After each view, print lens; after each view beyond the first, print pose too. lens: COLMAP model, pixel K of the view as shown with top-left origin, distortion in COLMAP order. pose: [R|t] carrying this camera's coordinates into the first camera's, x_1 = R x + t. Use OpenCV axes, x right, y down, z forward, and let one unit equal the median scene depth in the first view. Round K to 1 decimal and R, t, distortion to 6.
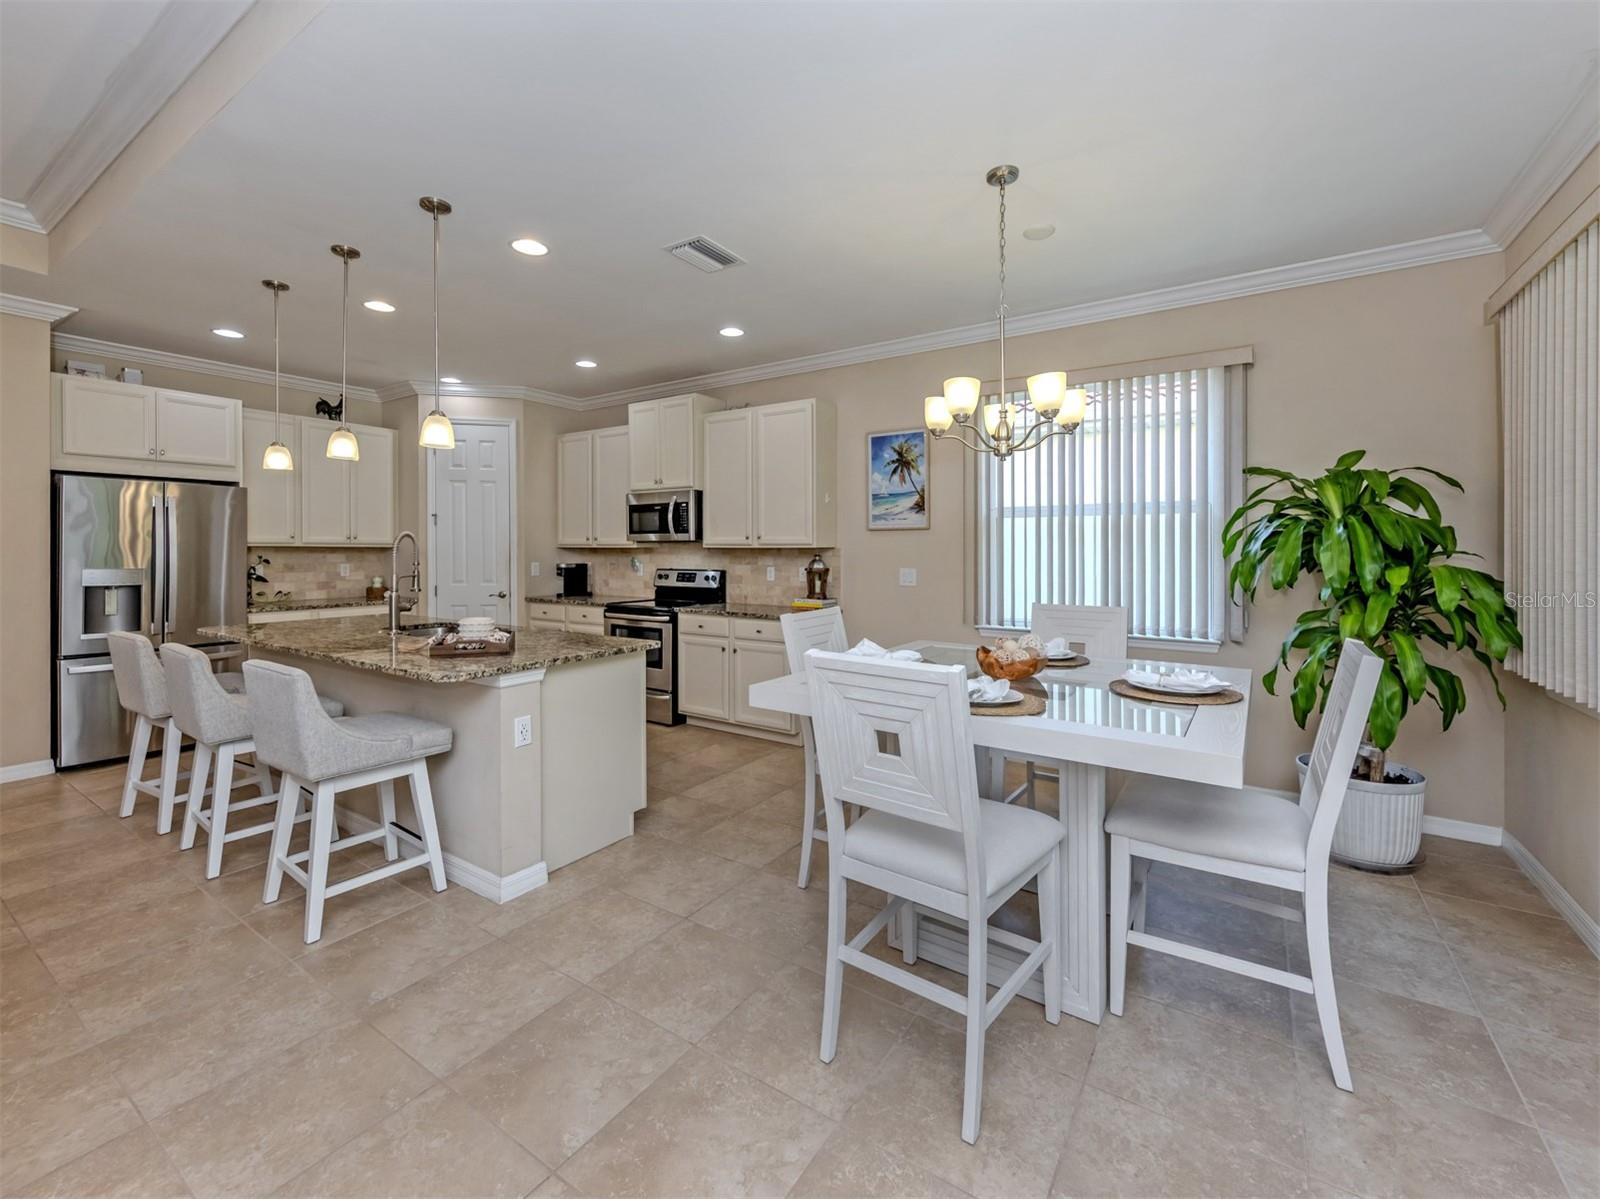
lens RADIAL K [[676.8, 0, 794.4], [0, 676.8, 553.8], [0, 0, 1]] dist [0.004545, -0.001093]
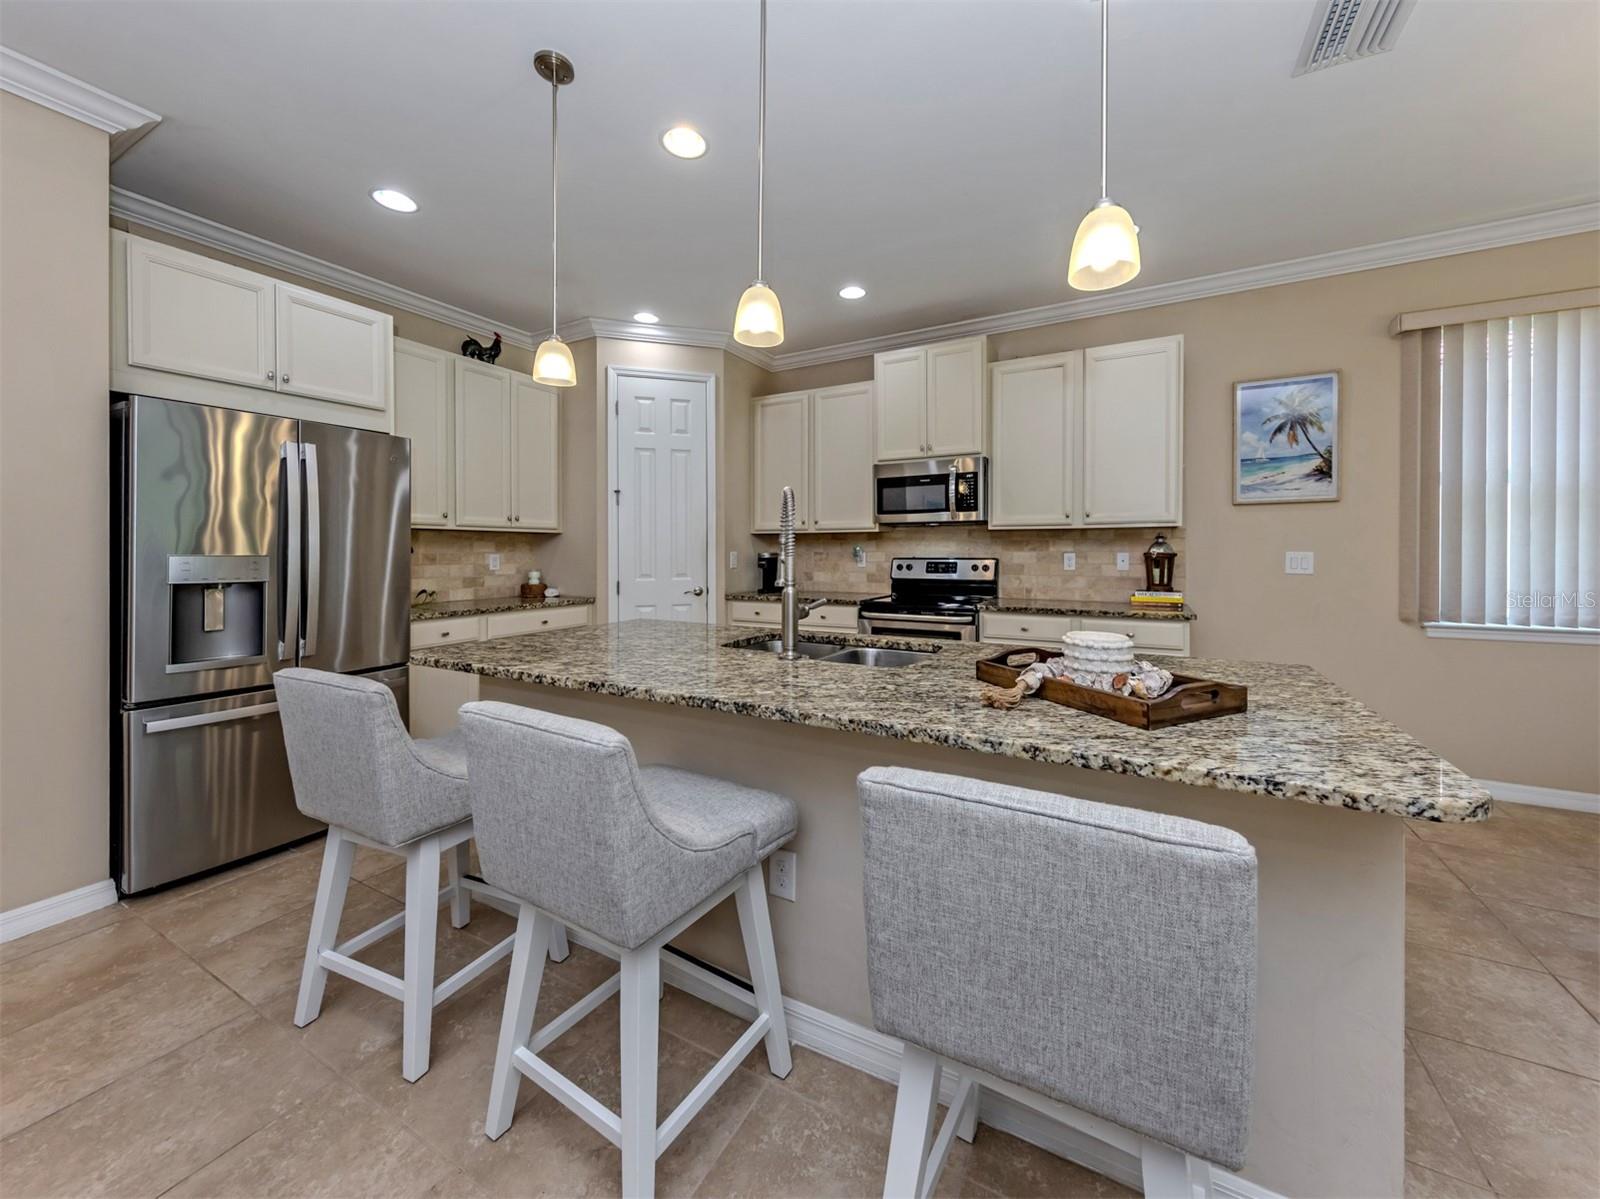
lens RADIAL K [[596.8, 0, 822.5], [0, 596.8, 551.2], [0, 0, 1]] dist [0.009288, -0.001660]
pose [[0.994915, -0.005126, 0.100585, -0.449246], [0.005661, 0.999971, -0.005031, 0.021080], [-0.100557, 0.005574, 0.994916, 0.353116]]
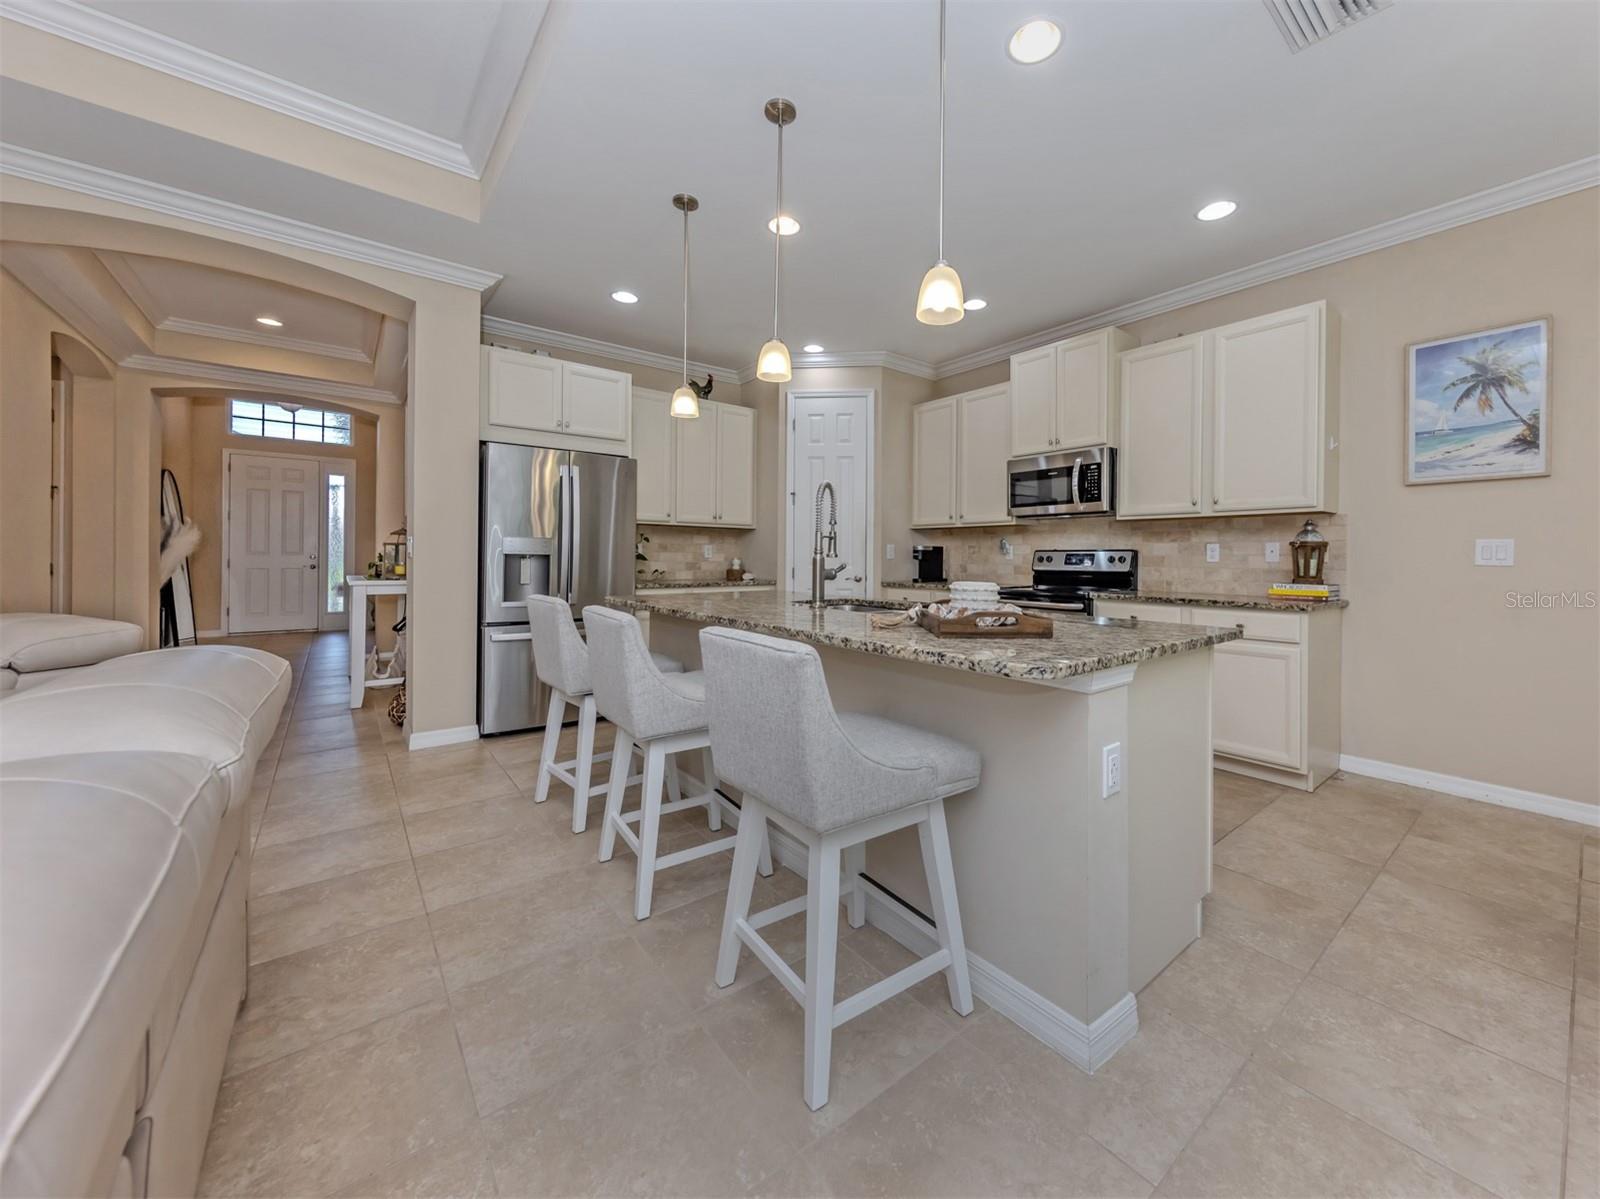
lens RADIAL K [[613.1, 0, 845.0], [0, 613.1, 556.2], [0, 0, 1]] dist [0.007504, -0.001229]
pose [[0.957581, 0.004059, -0.288134, -0.260856], [-0.006941, 0.999936, -0.008979, 0.047404], [0.288079, 0.010598, 0.957548, 0.238176]]
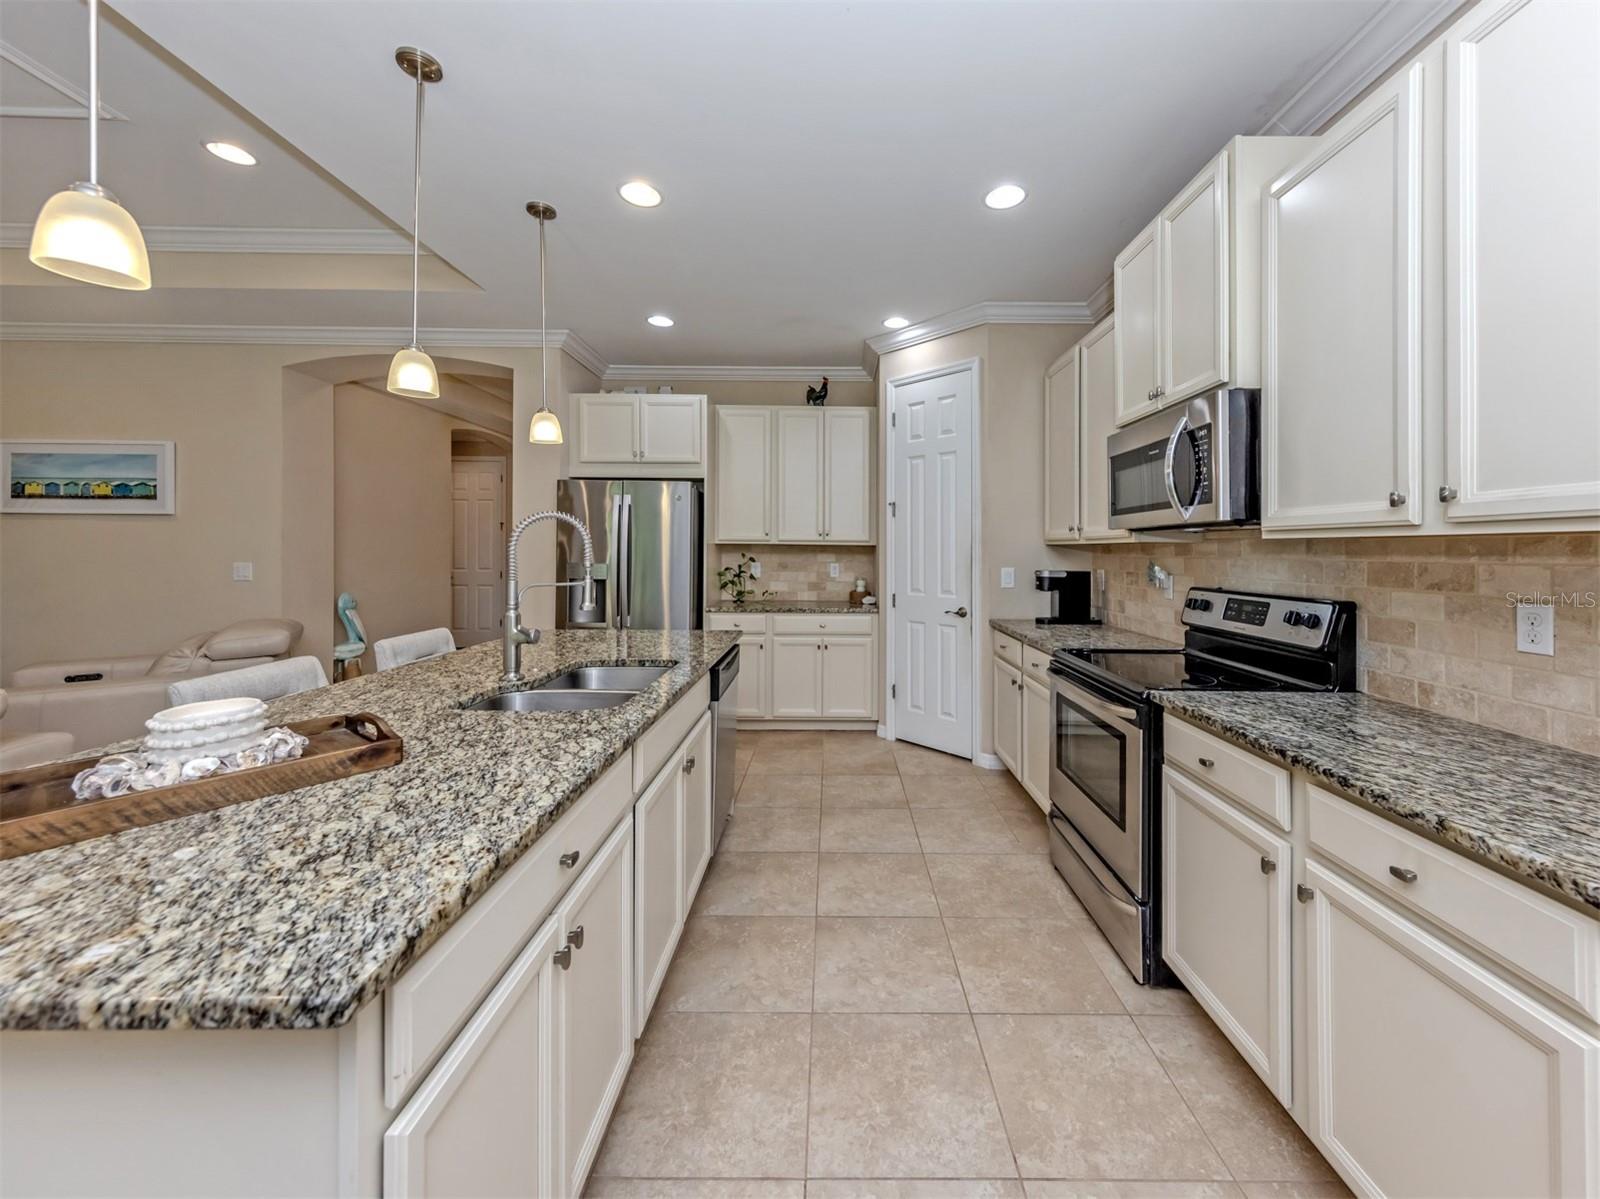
lens RADIAL K [[596.8, 0, 840.1], [0, 596.8, 552.4], [0, 0, 1]] dist [0.009288, -0.001660]
pose [[0.565097, 0.004291, -0.825013, 0.008723], [-0.012280, 0.999919, -0.003210, 0.002401], [0.824933, 0.011945, 0.565104, 0.689342]]
